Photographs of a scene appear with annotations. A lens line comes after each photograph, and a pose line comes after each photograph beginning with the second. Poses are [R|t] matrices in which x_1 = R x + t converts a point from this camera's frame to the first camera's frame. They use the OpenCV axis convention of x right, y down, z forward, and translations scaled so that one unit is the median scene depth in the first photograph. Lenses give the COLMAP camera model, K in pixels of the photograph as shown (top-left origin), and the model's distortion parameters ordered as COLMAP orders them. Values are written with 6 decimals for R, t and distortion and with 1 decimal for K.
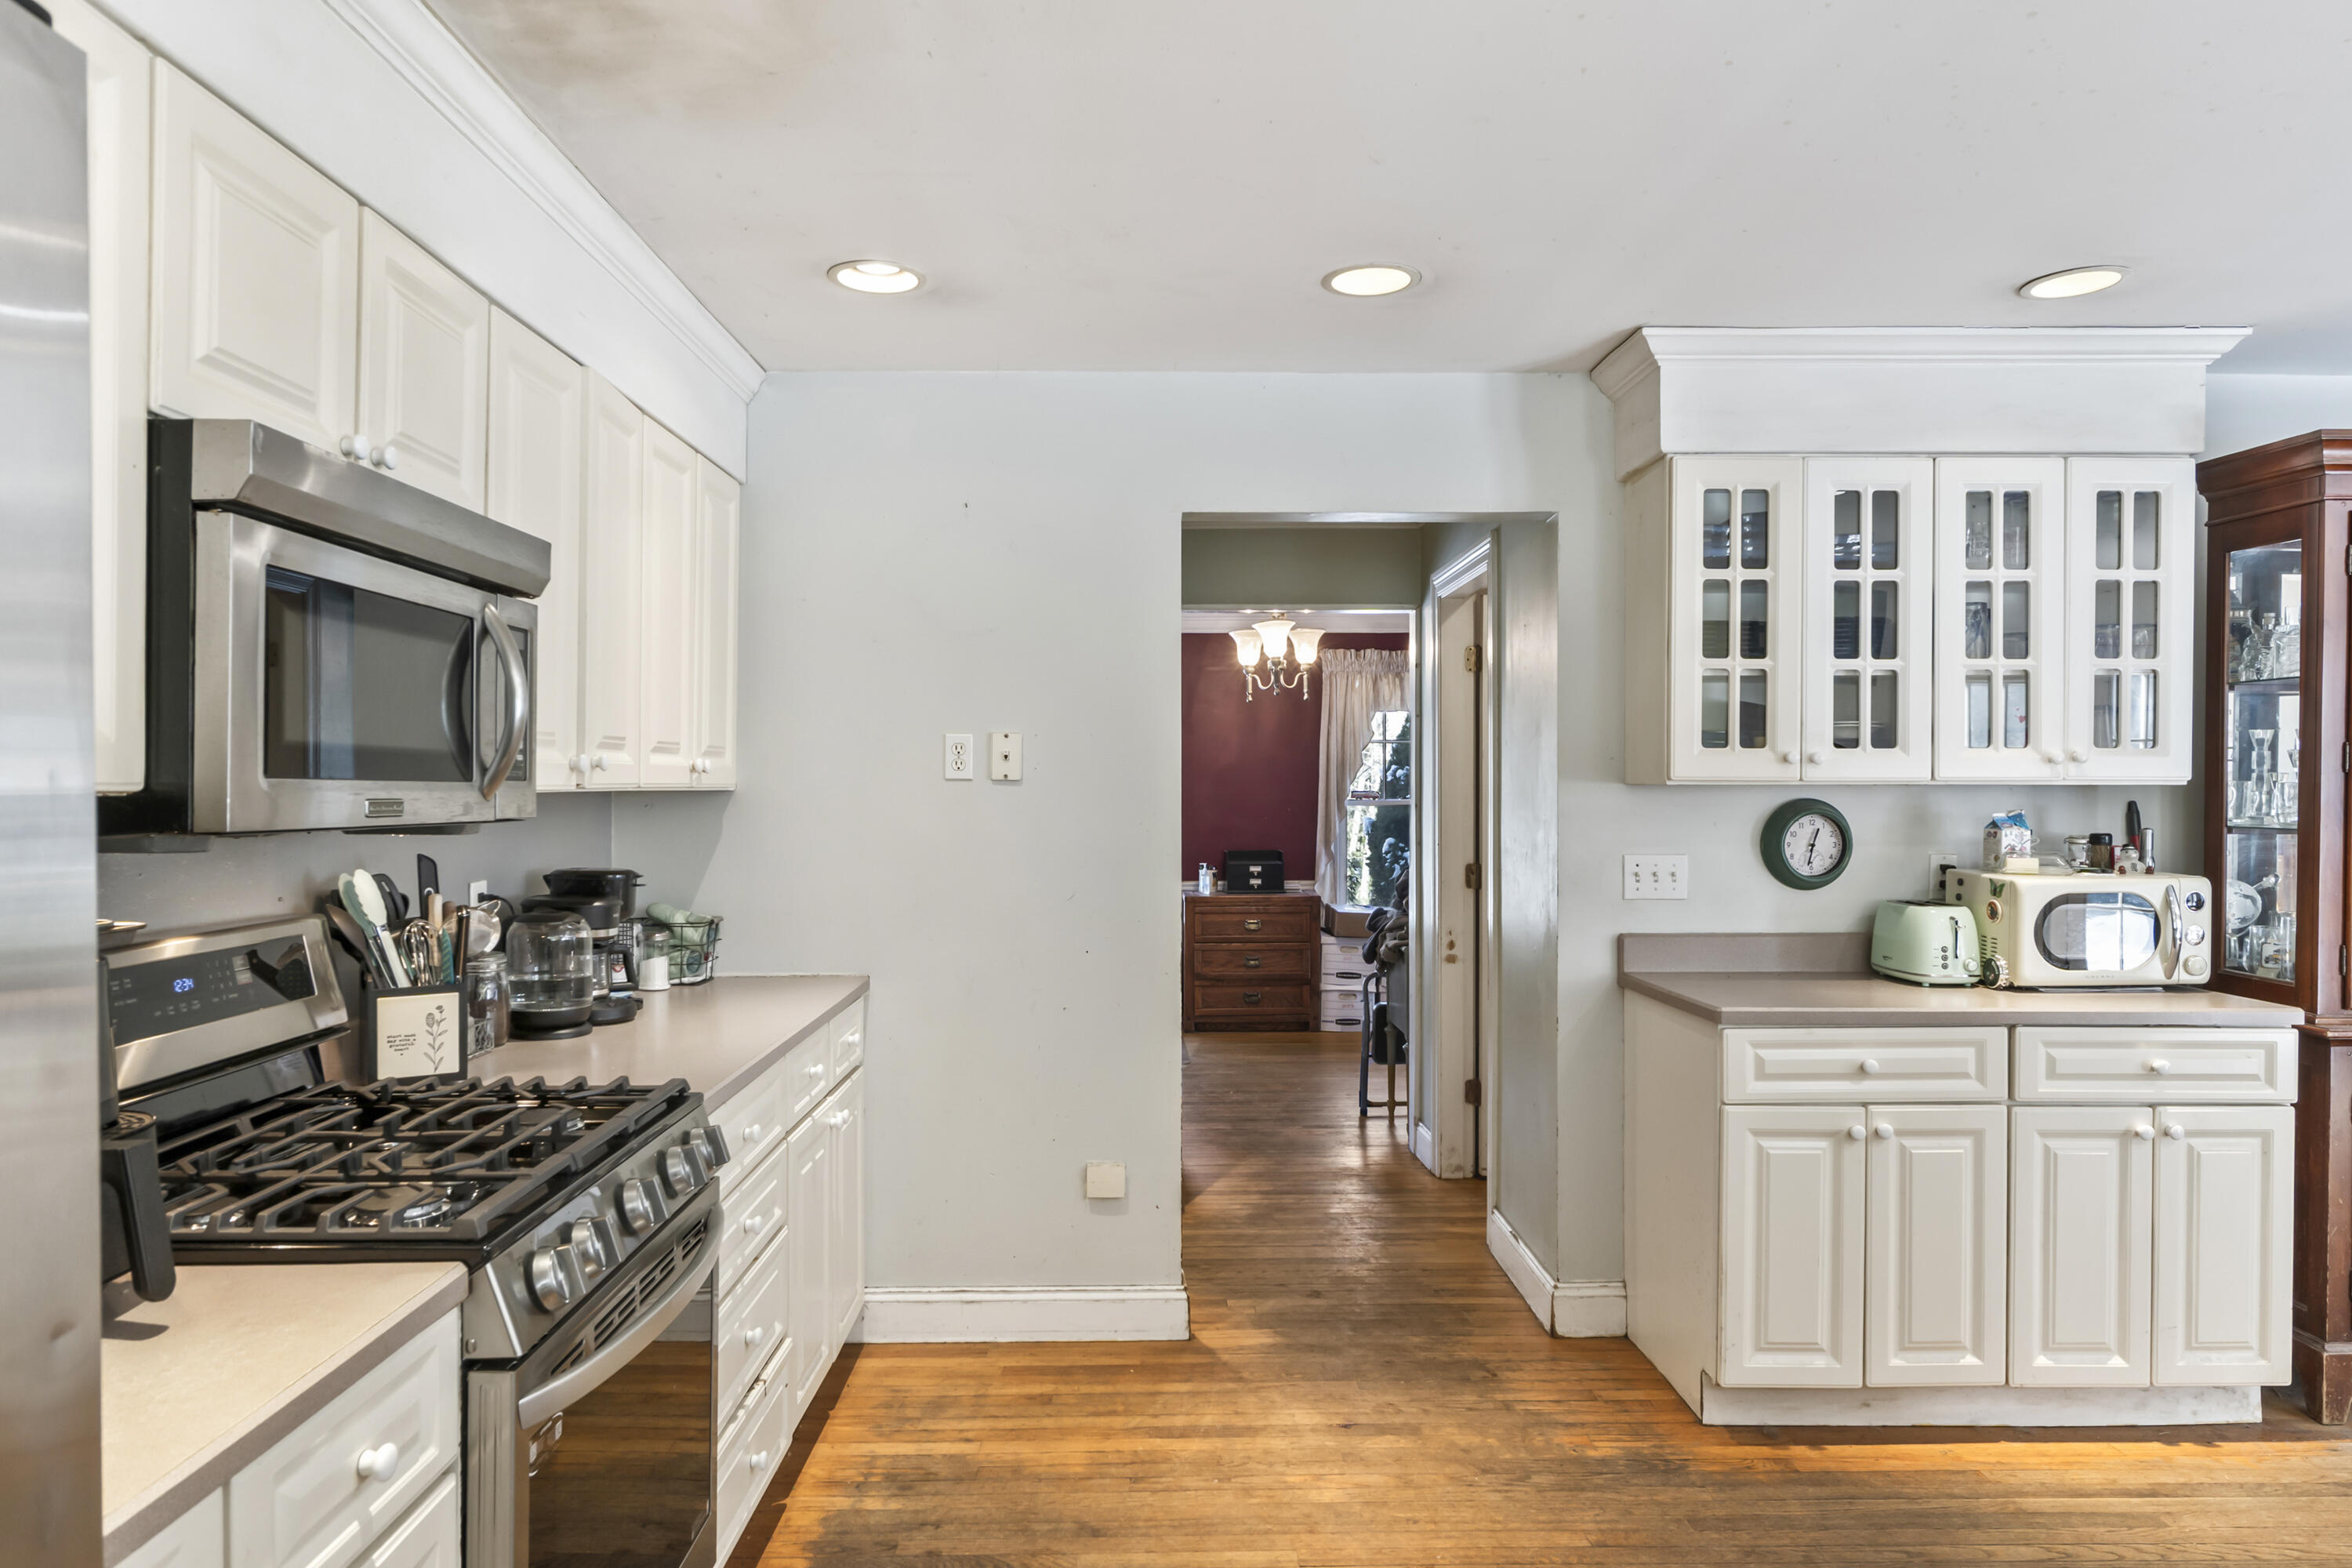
lens RADIAL K [[1461.6, 0, 1187.3], [0, 1461.6, 804.3], [0, 0, 1]] dist [0.003937, 0.000274]
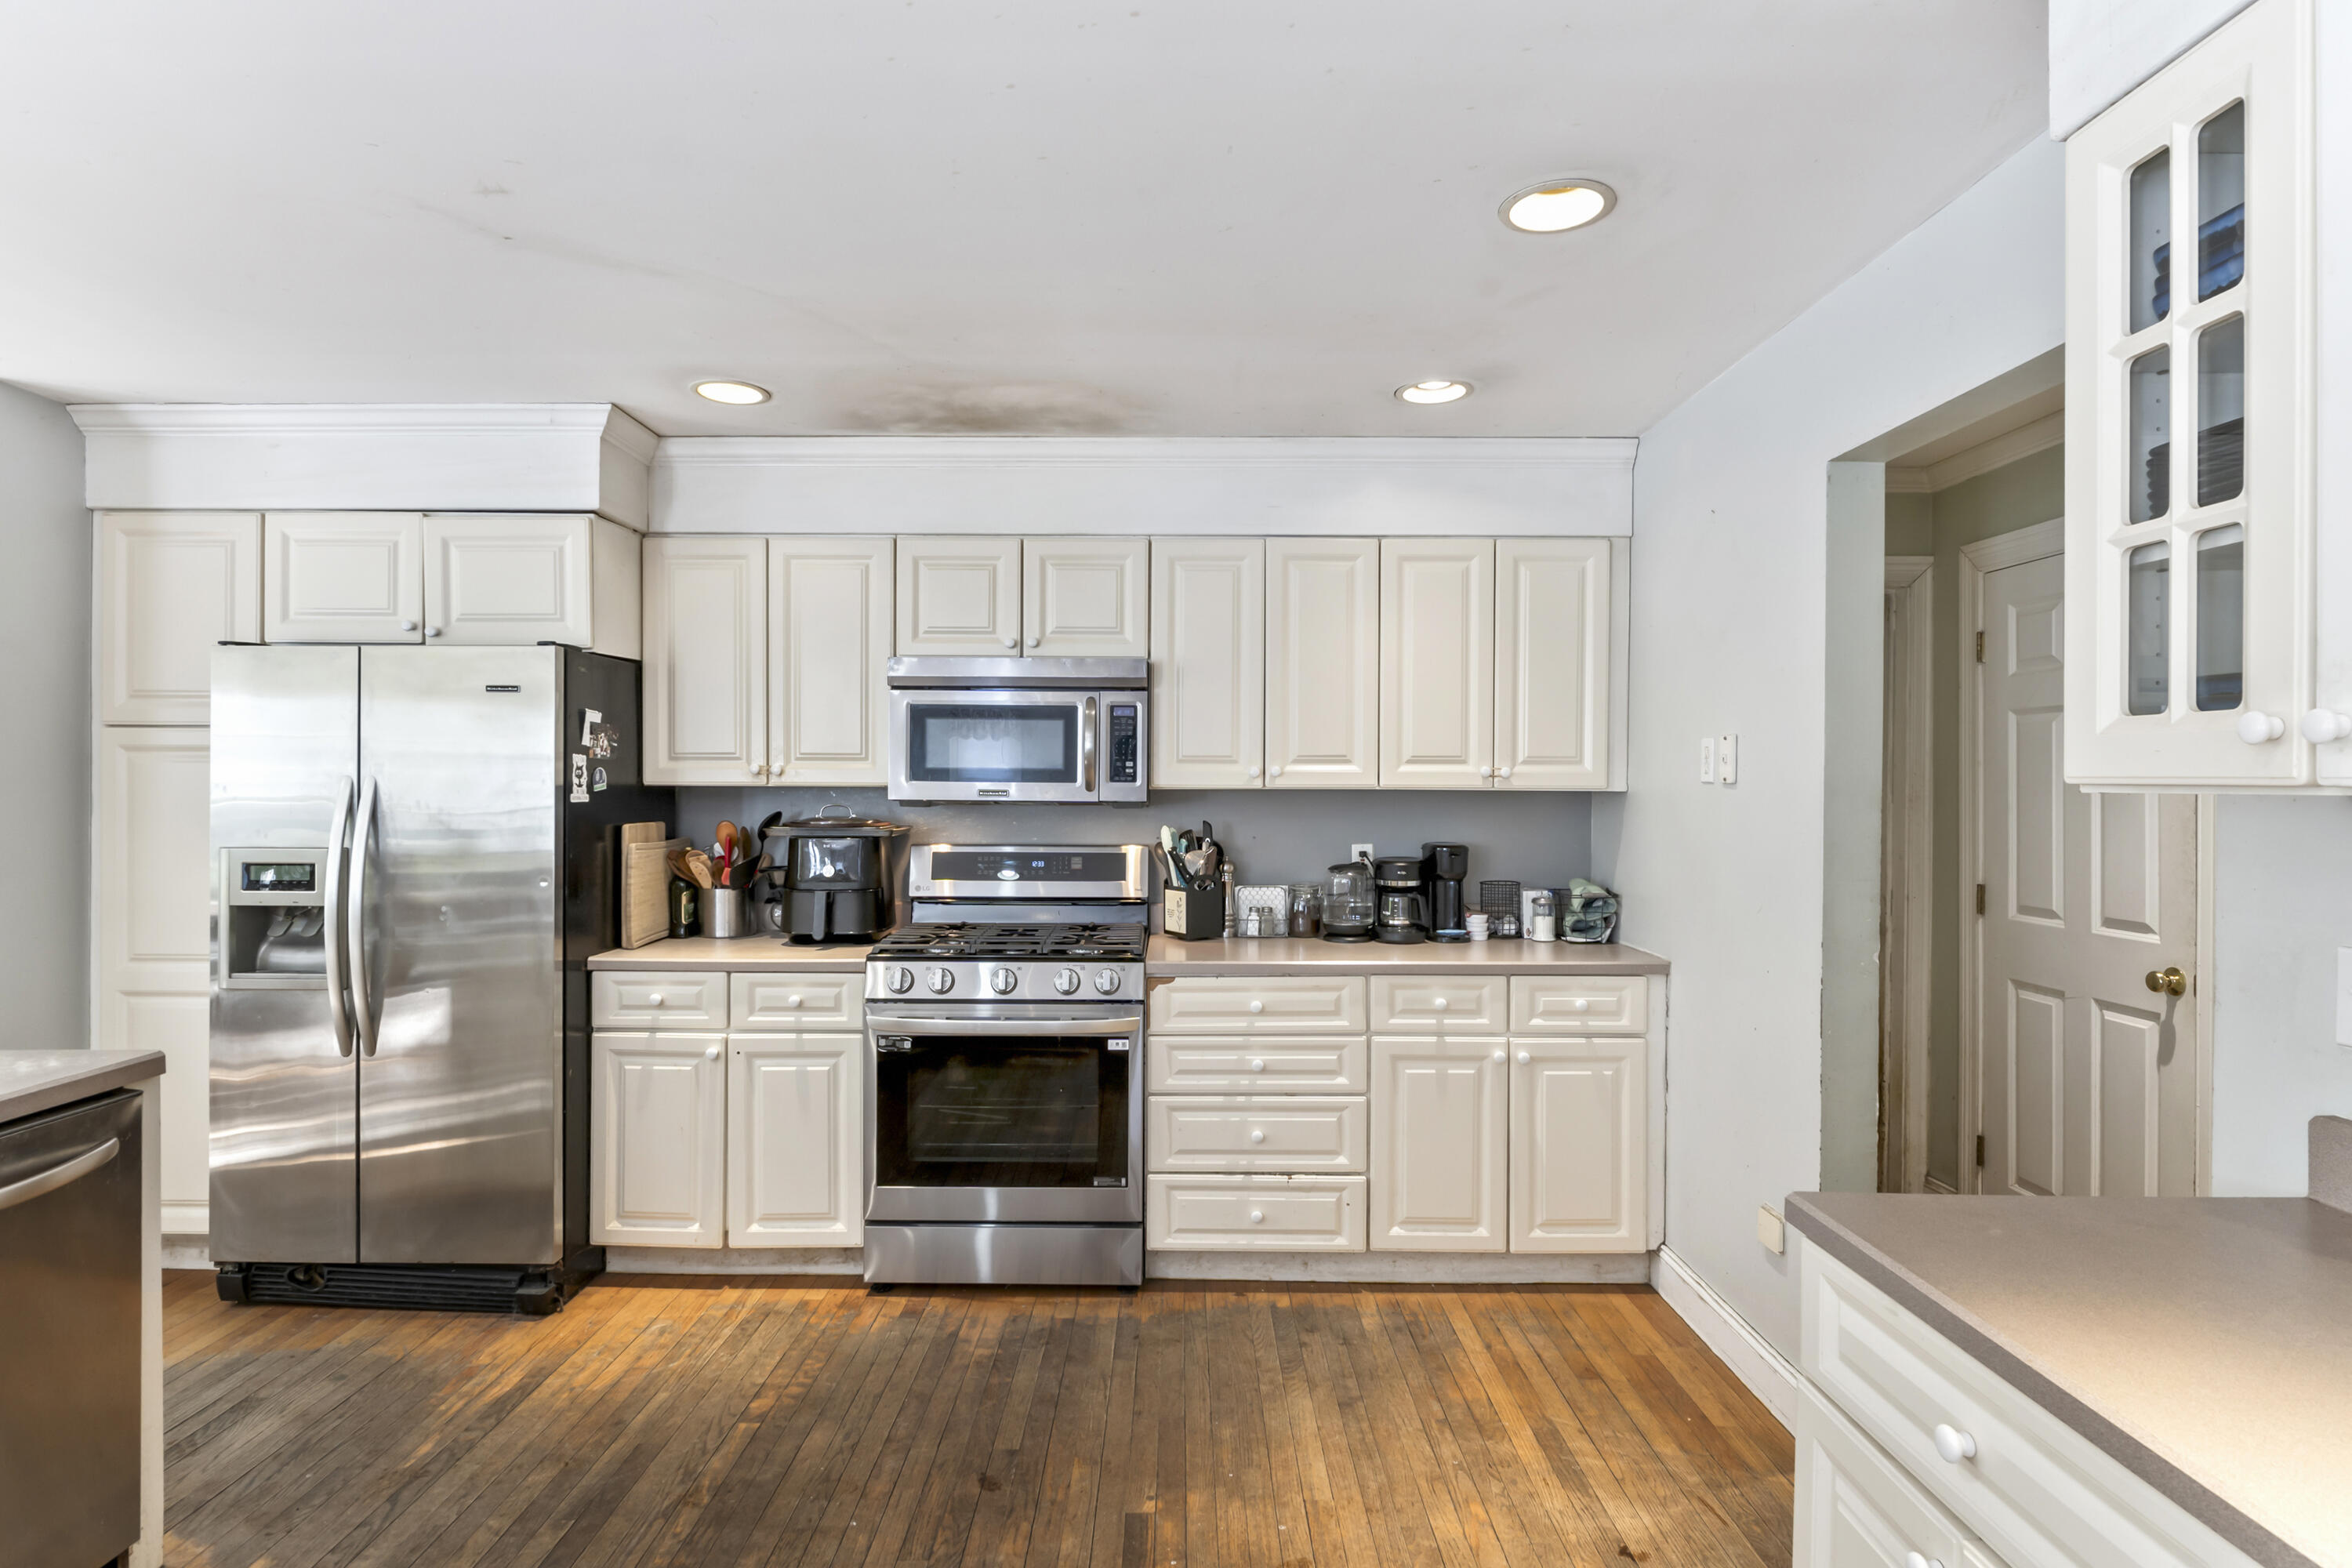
lens RADIAL K [[1222.4, 0, 1181.6], [0, 1222.4, 782.9], [0, 0, 1]] dist [-0.002499, -0.000580]
pose [[-0.025602, -0.000860, -0.999672, 0.842425], [-0.018093, 0.999836, -0.000397, -0.012421], [0.999508, 0.018077, -0.025614, 0.779160]]
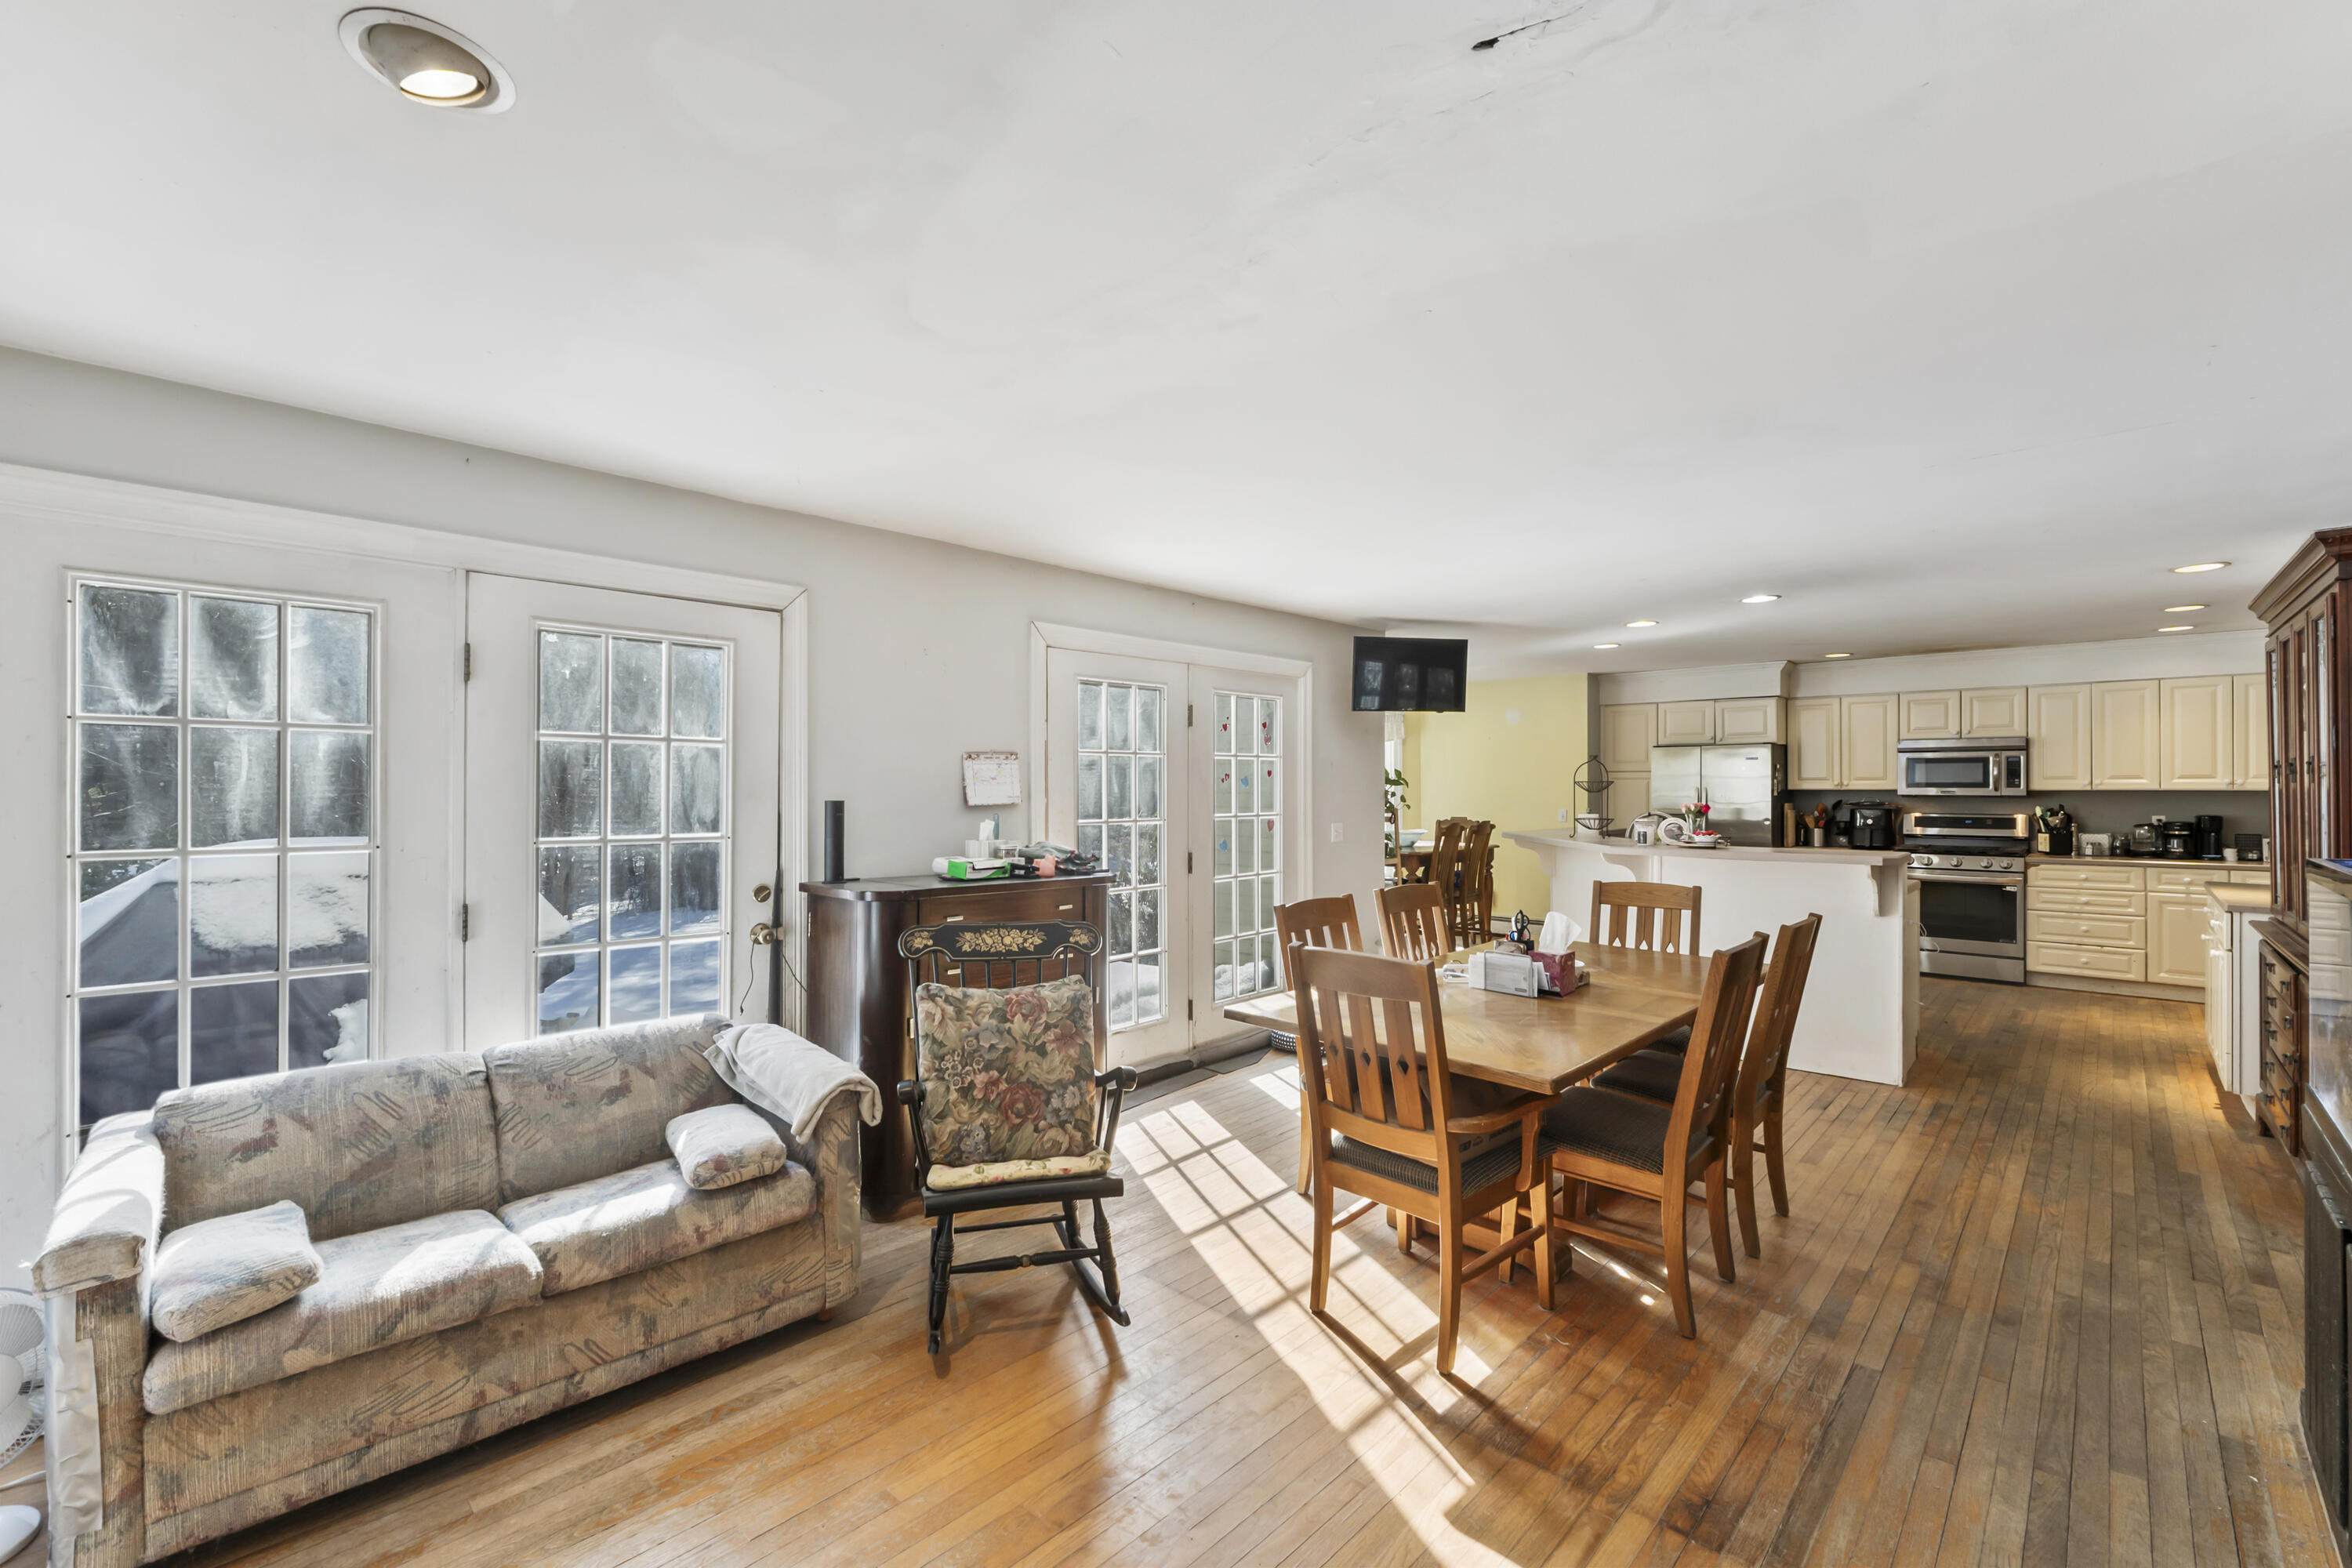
lens RADIAL K [[1008.5, 0, 1141.3], [0, 1008.5, 782.4], [0, 0, 1]] dist [-0.010431, 0.000238]
pose [[-0.719292, -0.004302, -0.694695, 2.799743], [-0.010292, 0.999937, 0.004463, -0.013869], [0.694632, 0.010360, -0.719291, 0.962069]]
